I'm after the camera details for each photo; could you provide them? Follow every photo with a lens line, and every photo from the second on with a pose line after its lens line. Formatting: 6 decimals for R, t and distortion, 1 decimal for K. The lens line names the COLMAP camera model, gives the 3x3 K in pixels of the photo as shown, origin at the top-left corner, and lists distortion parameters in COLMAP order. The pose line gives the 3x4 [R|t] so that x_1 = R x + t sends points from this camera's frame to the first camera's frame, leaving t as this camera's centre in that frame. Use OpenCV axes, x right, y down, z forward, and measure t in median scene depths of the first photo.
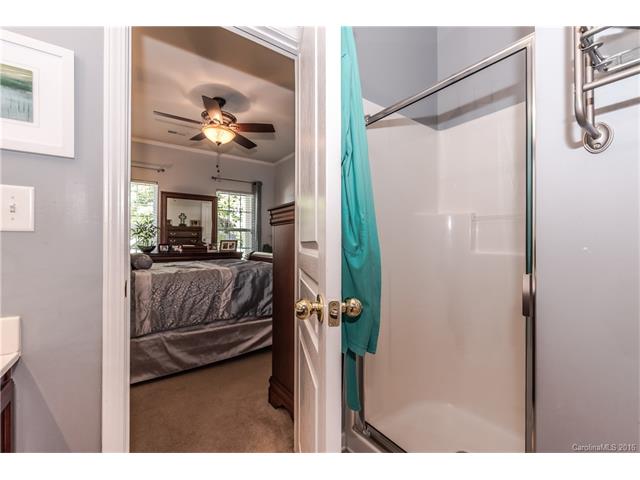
lens RADIAL K [[277.6, 0, 320.3], [0, 277.6, 241.8], [0, 0, 1]] dist [-0.006377, 0.000779]
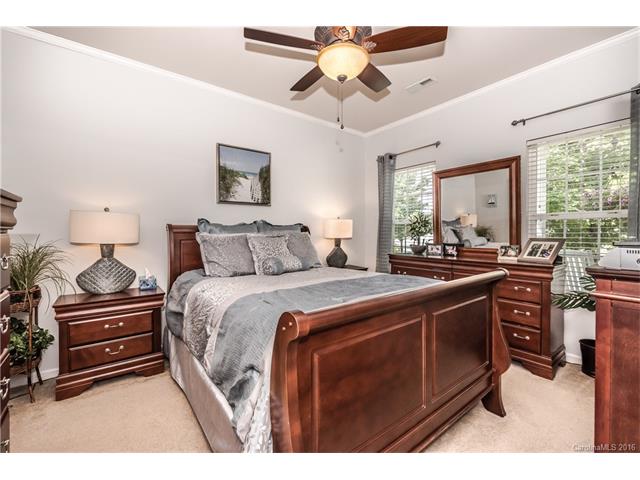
lens RADIAL K [[277.6, 0, 318.1], [0, 277.6, 234.6], [0, 0, 1]] dist [-0.006377, 0.000779]
pose [[0.036762, 0.006756, -0.999301, 0.151756], [0.008388, 0.999940, 0.007068, -0.022884], [0.999289, -0.008642, 0.036703, 0.649815]]
